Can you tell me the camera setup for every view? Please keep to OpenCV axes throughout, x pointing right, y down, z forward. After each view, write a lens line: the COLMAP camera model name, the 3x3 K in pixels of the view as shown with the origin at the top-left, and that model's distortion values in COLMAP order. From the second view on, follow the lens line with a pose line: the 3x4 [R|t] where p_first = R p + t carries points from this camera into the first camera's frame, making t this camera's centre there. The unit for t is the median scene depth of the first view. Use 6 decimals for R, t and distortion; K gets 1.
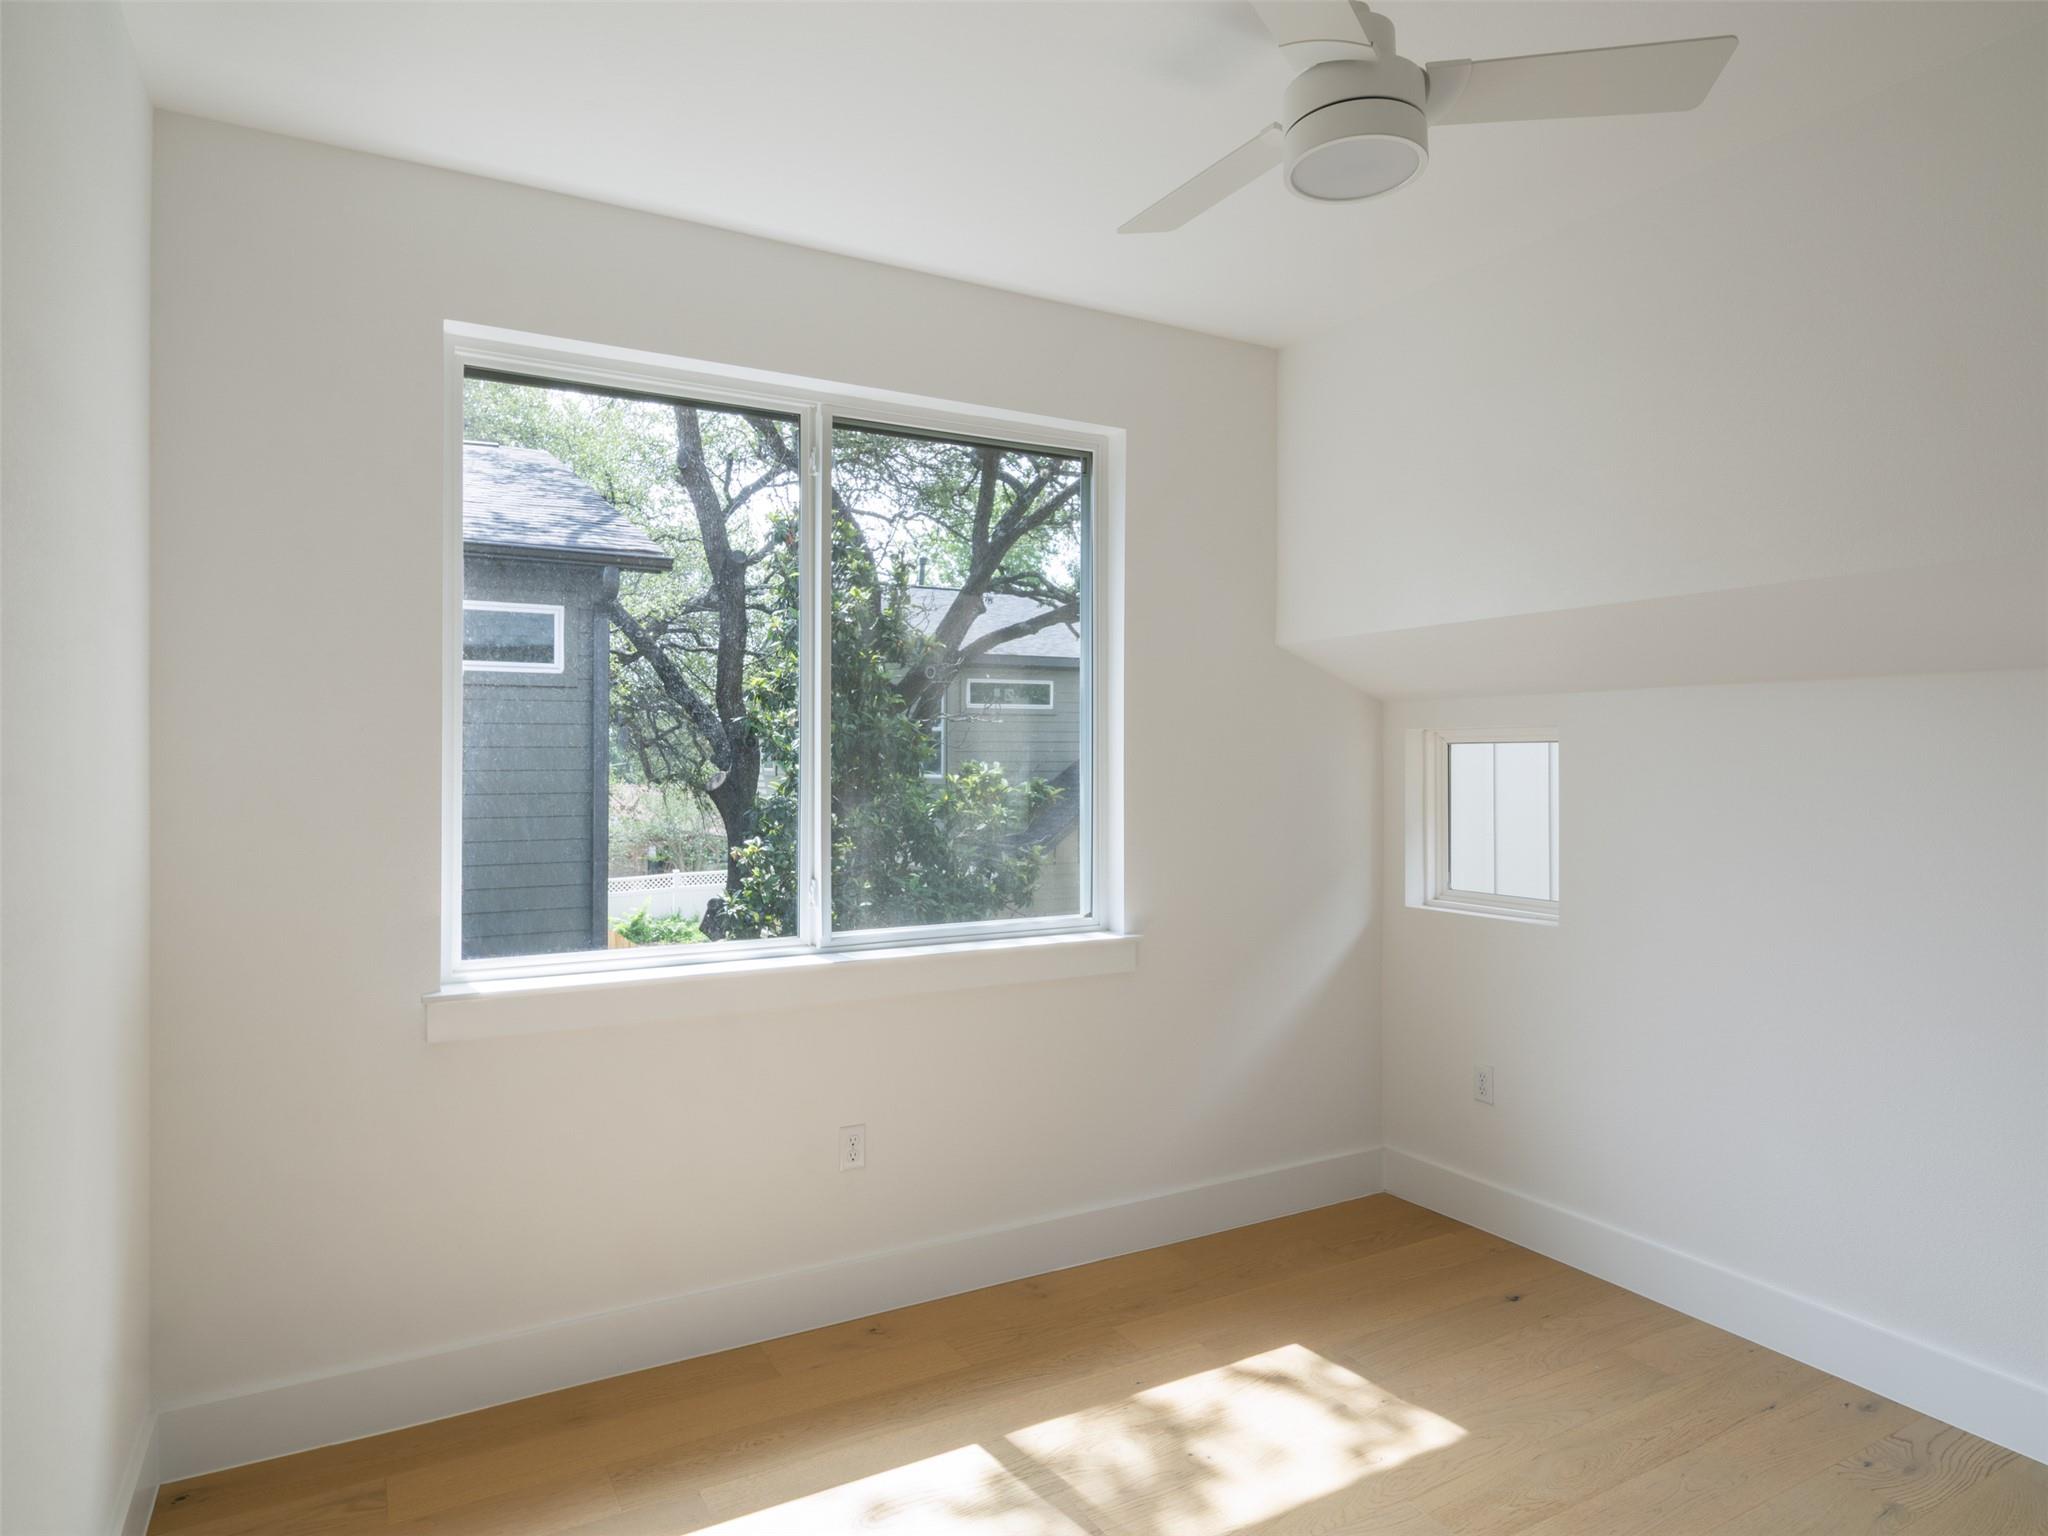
lens RADIAL K [[1039.5, 0, 1027.1], [0, 1039.5, 753.3], [0, 0, 1]] dist [0.001632, 0.000087]
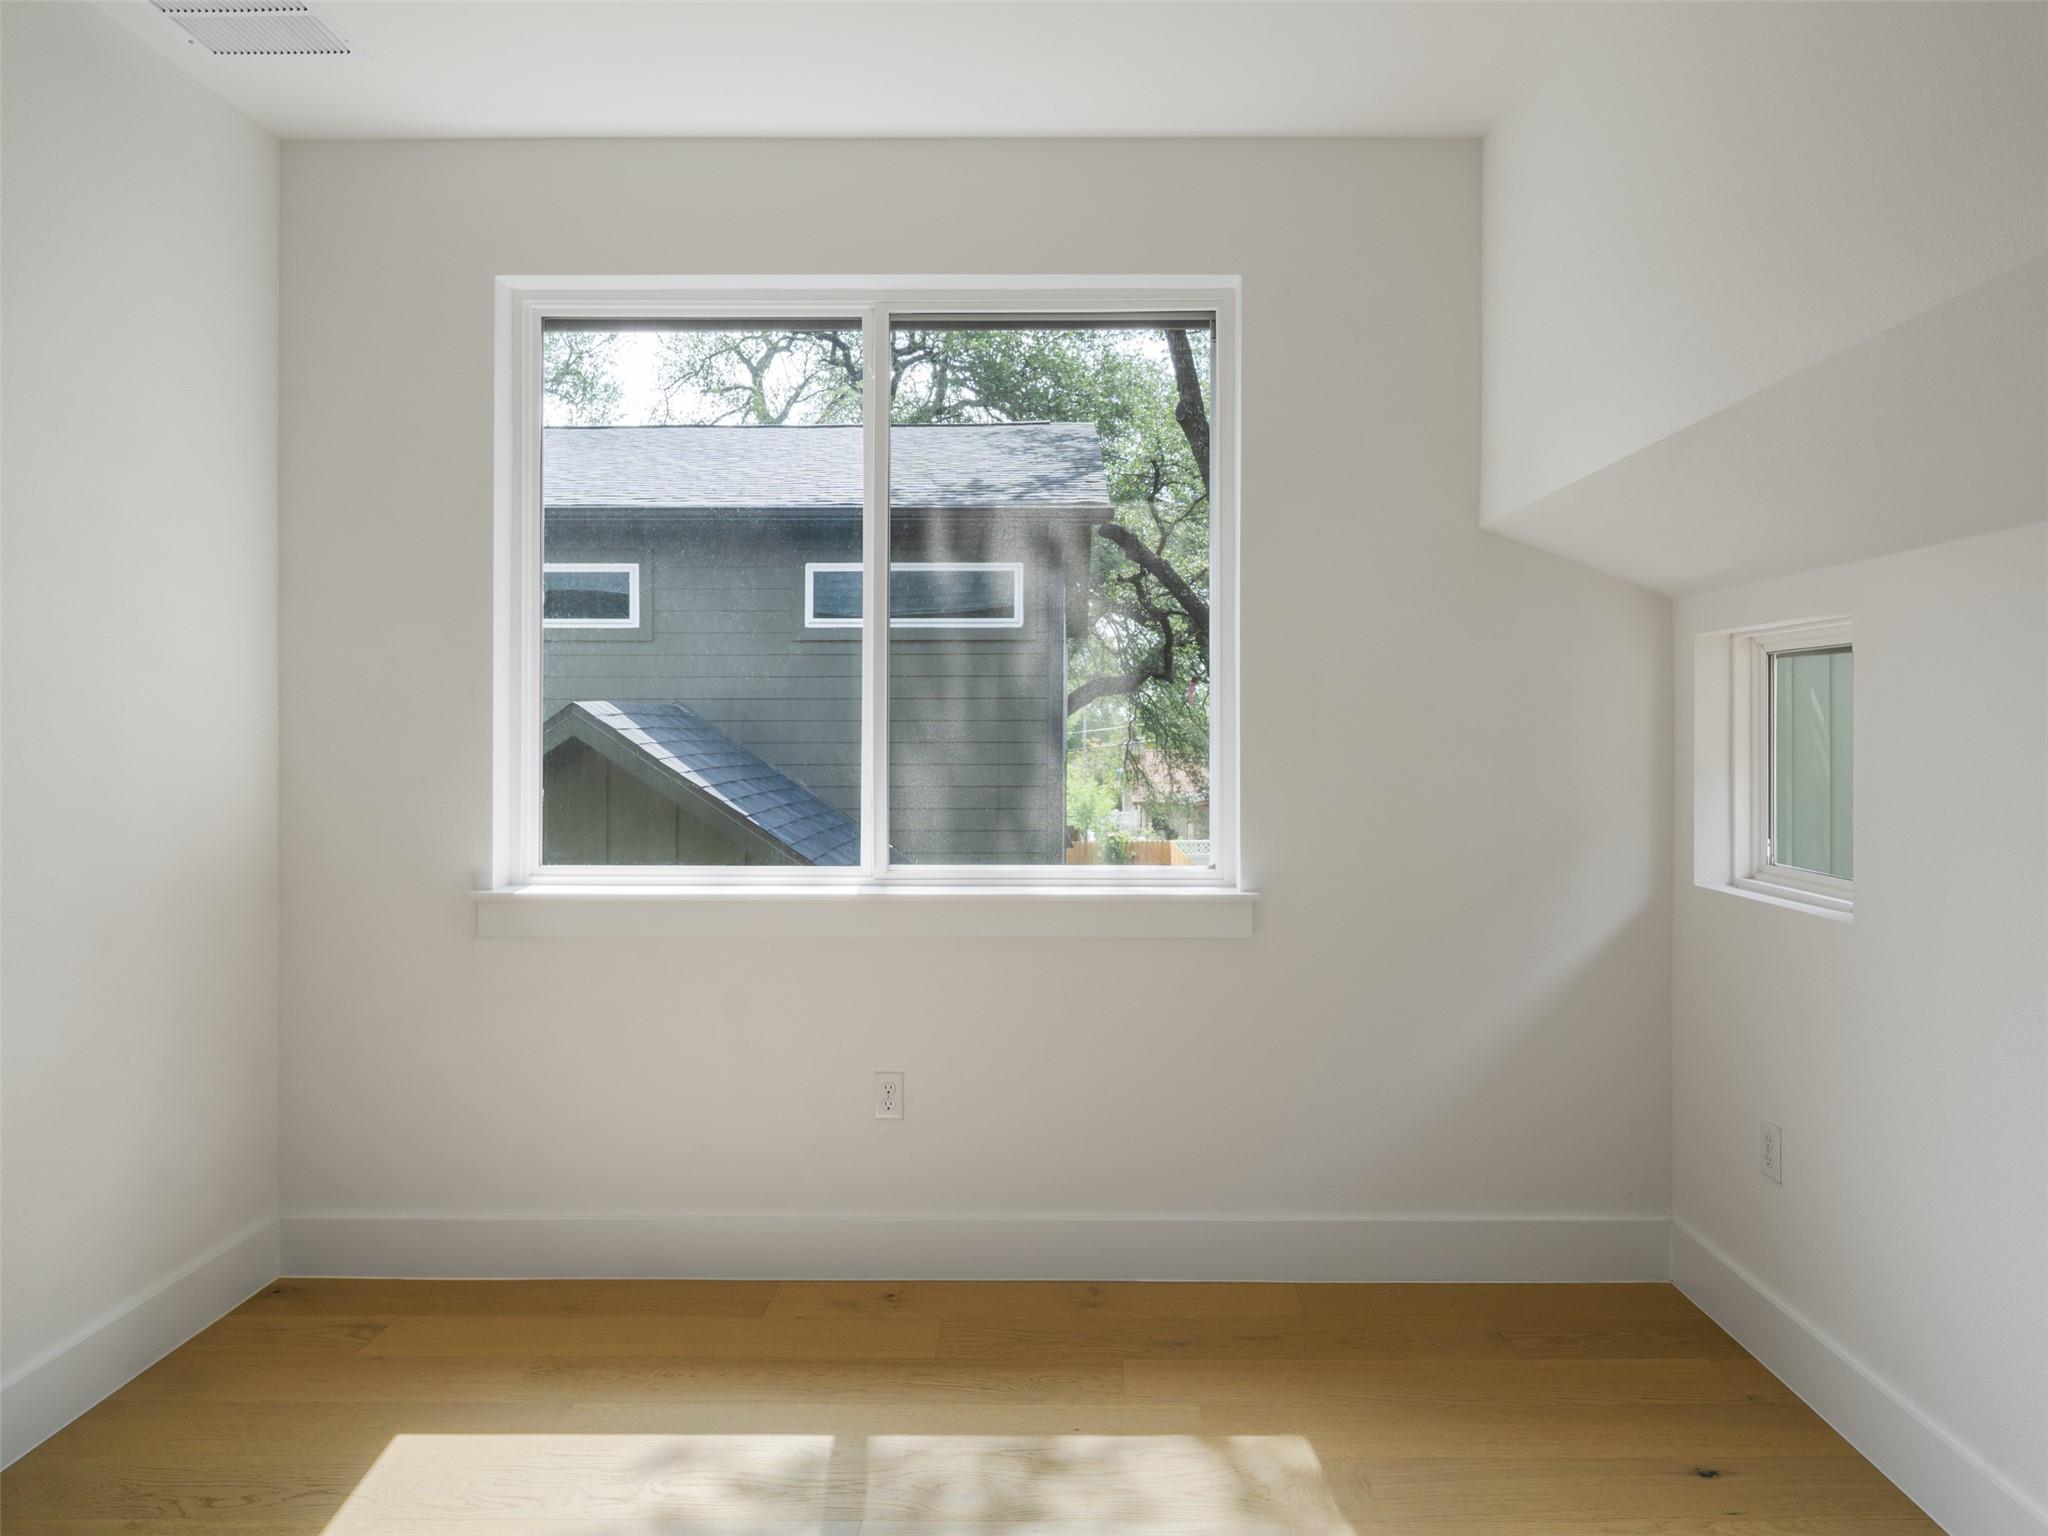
lens RADIAL K [[1090.0, 0, 1028.9], [0, 1090.0, 708.8], [0, 0, 1]] dist [-0.000241, 0.000200]
pose [[0.898227, -0.004188, -0.439513, 0.356092], [0.005124, 0.999986, 0.000944, 0.031212], [0.439503, -0.003100, 0.898236, 0.172336]]
